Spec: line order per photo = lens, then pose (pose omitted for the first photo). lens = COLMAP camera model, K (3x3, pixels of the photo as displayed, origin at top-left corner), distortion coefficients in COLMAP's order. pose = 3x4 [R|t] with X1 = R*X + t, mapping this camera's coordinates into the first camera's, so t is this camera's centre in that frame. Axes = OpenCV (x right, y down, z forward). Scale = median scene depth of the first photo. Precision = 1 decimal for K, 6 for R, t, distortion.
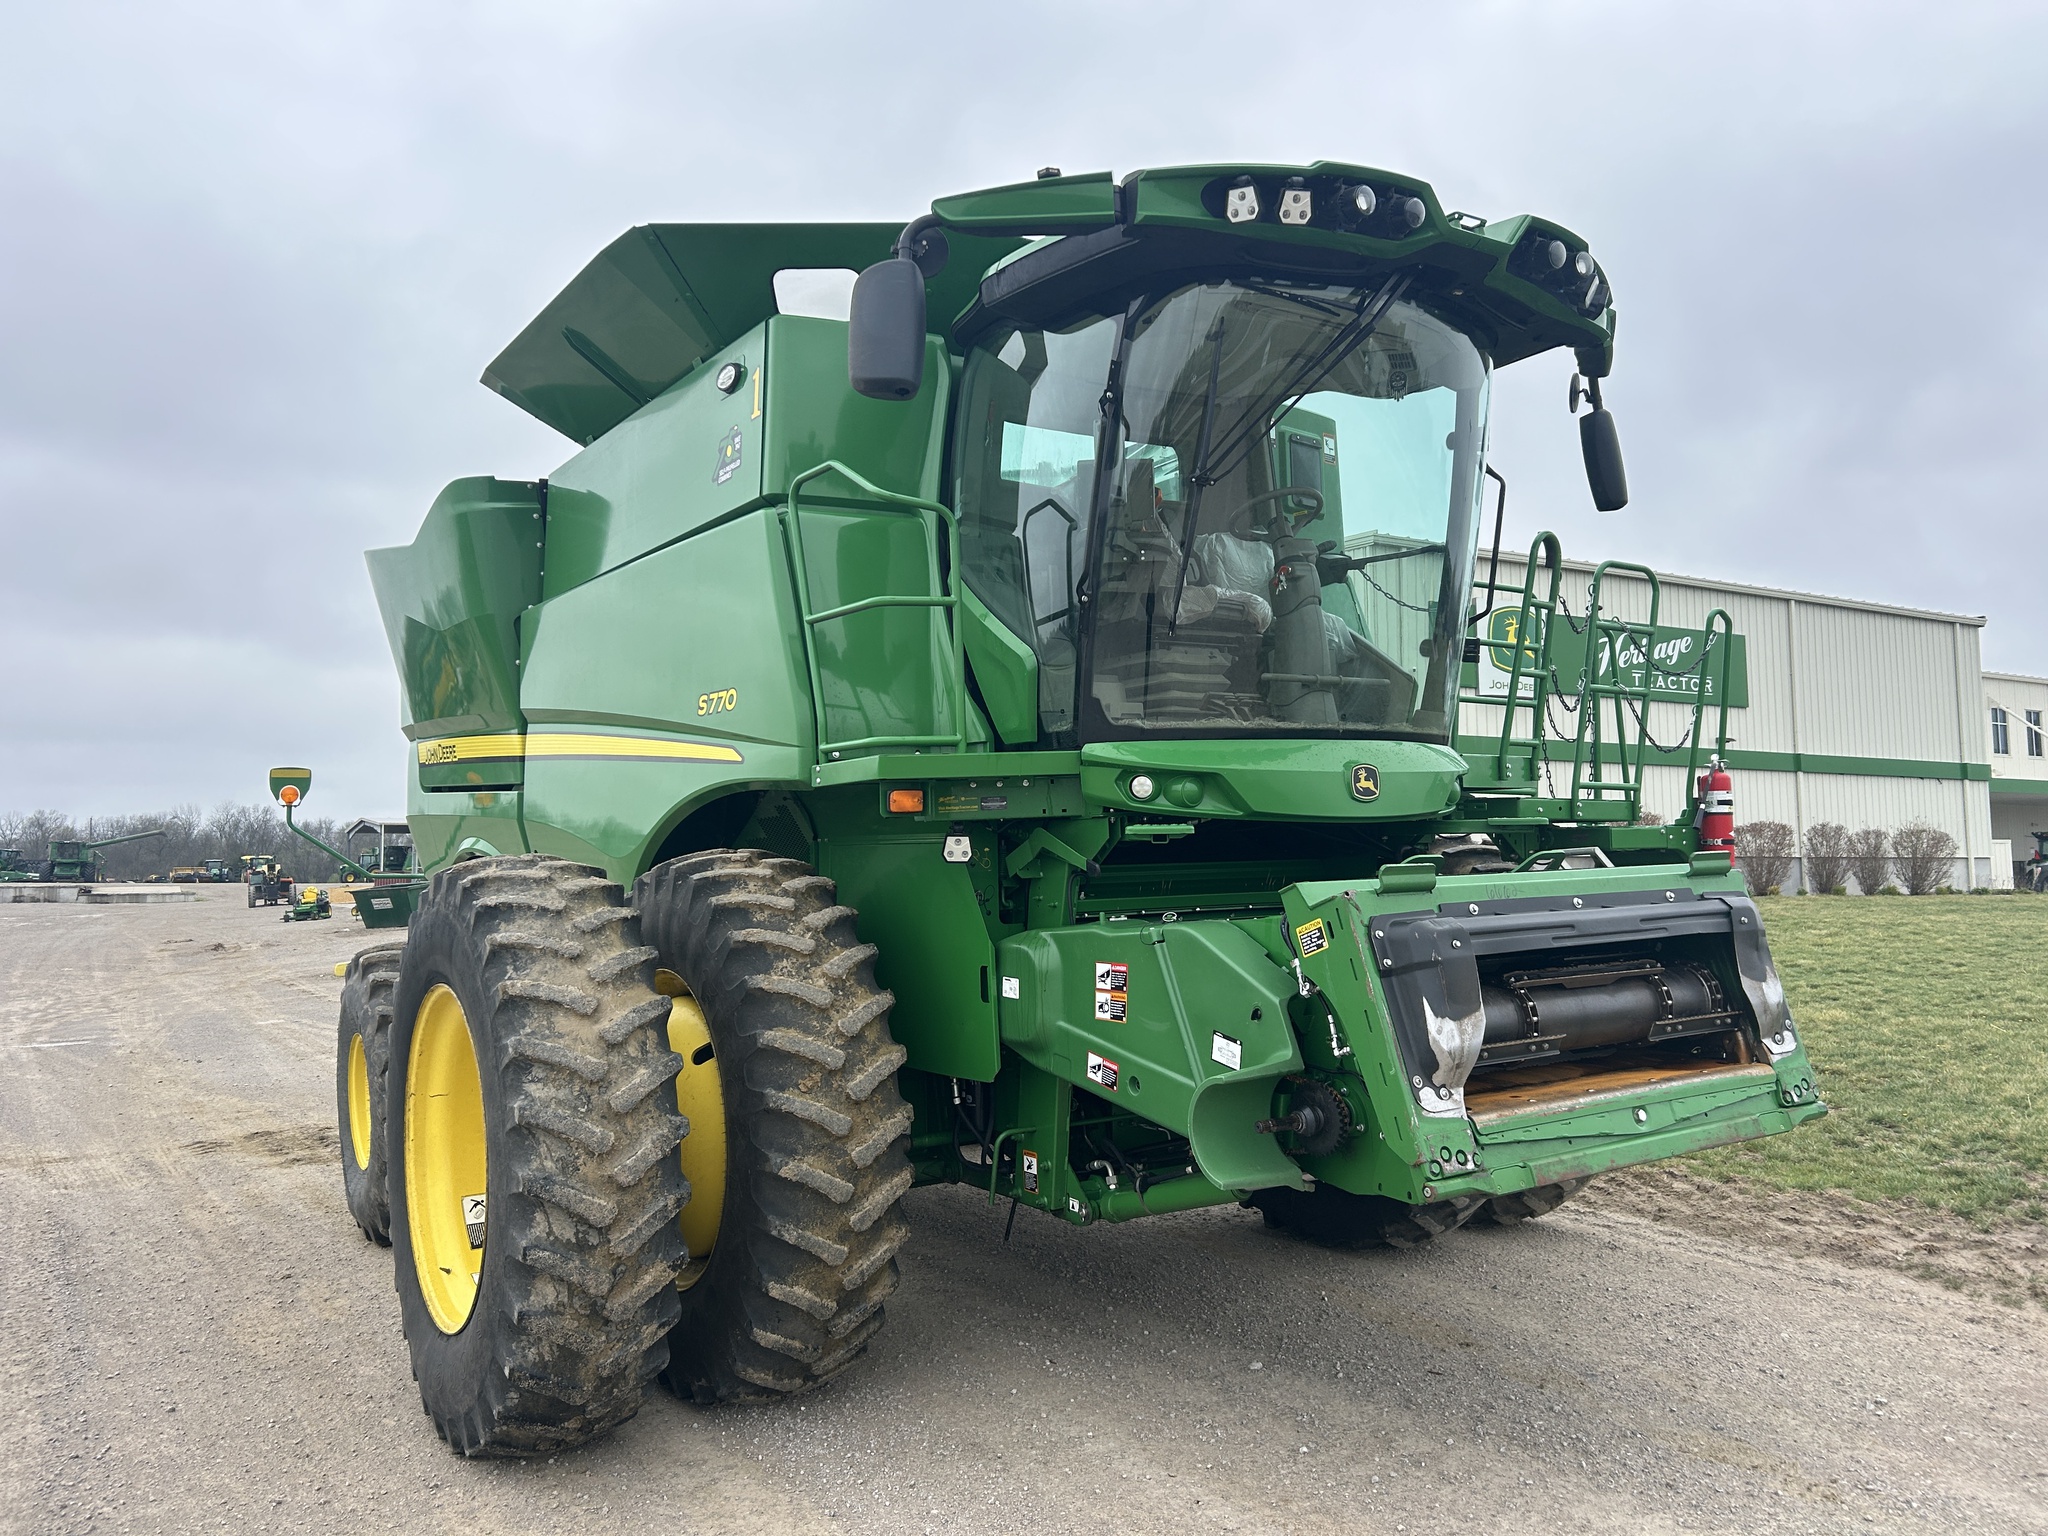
lens RADIAL K [[1545.4, 0, 1028.6], [0, 1545.4, 774.0], [0, 0, 1]] dist [0.030656, -0.027190]
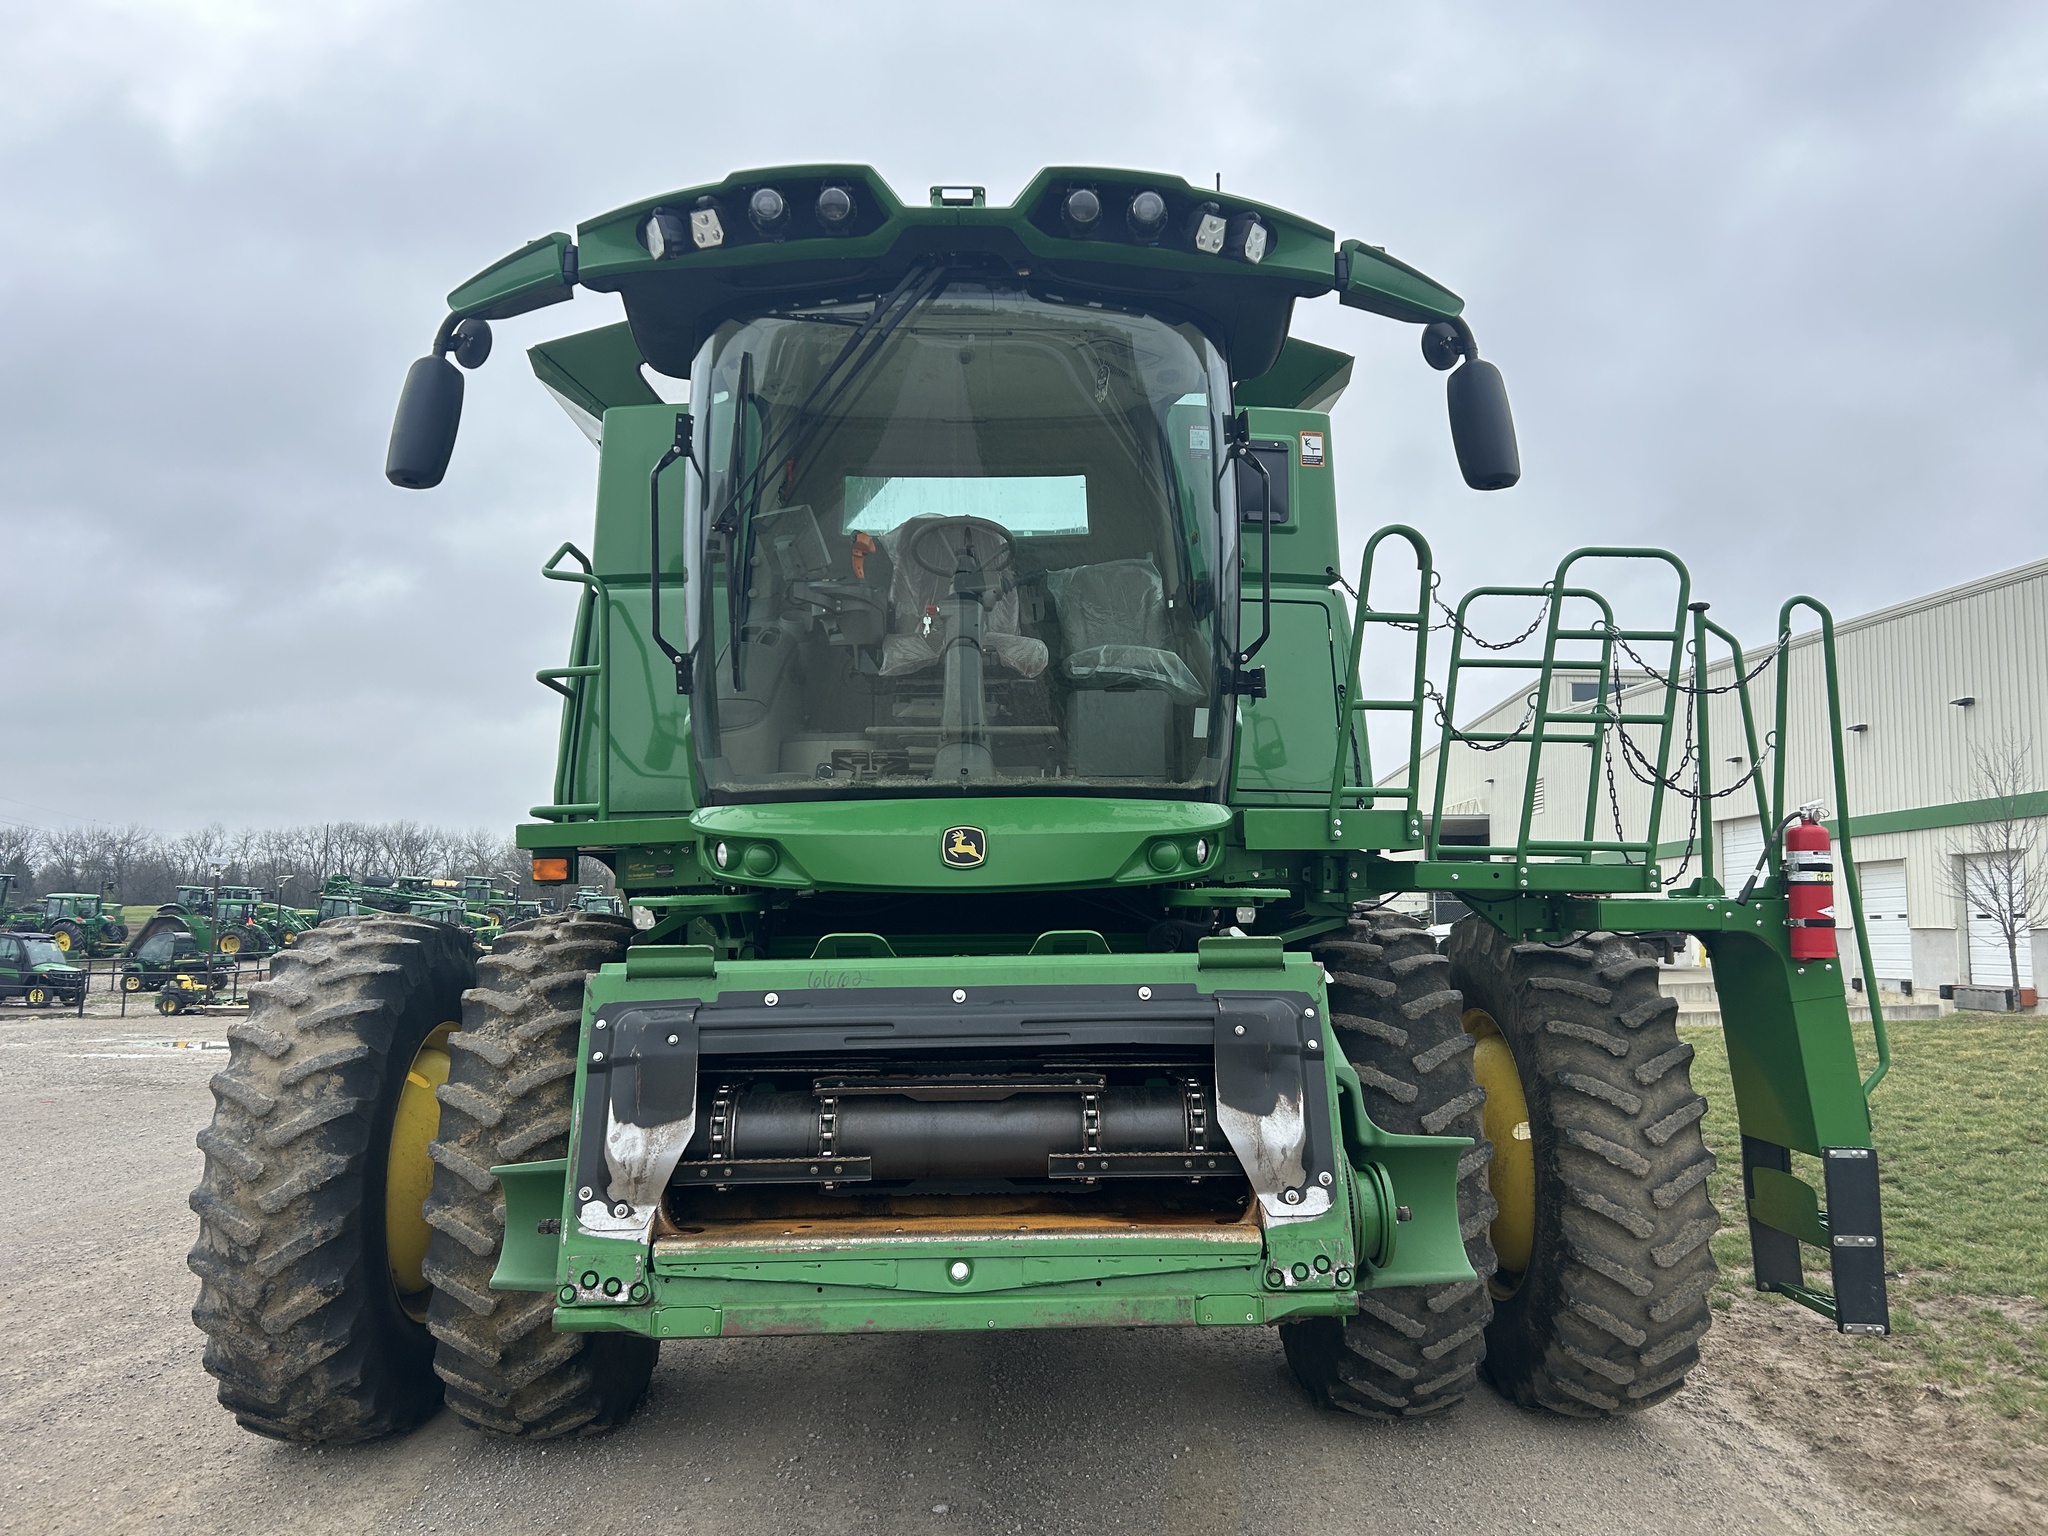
lens RADIAL K [[1545.4, 0, 1028.6], [0, 1545.4, 774.0], [0, 0, 1]] dist [0.030656, -0.027190]
pose [[0.849263, -0.029830, -0.527127, 0.794887], [0.012892, 0.999277, -0.035778, -0.005021], [0.527812, 0.023589, 0.849033, 0.316817]]
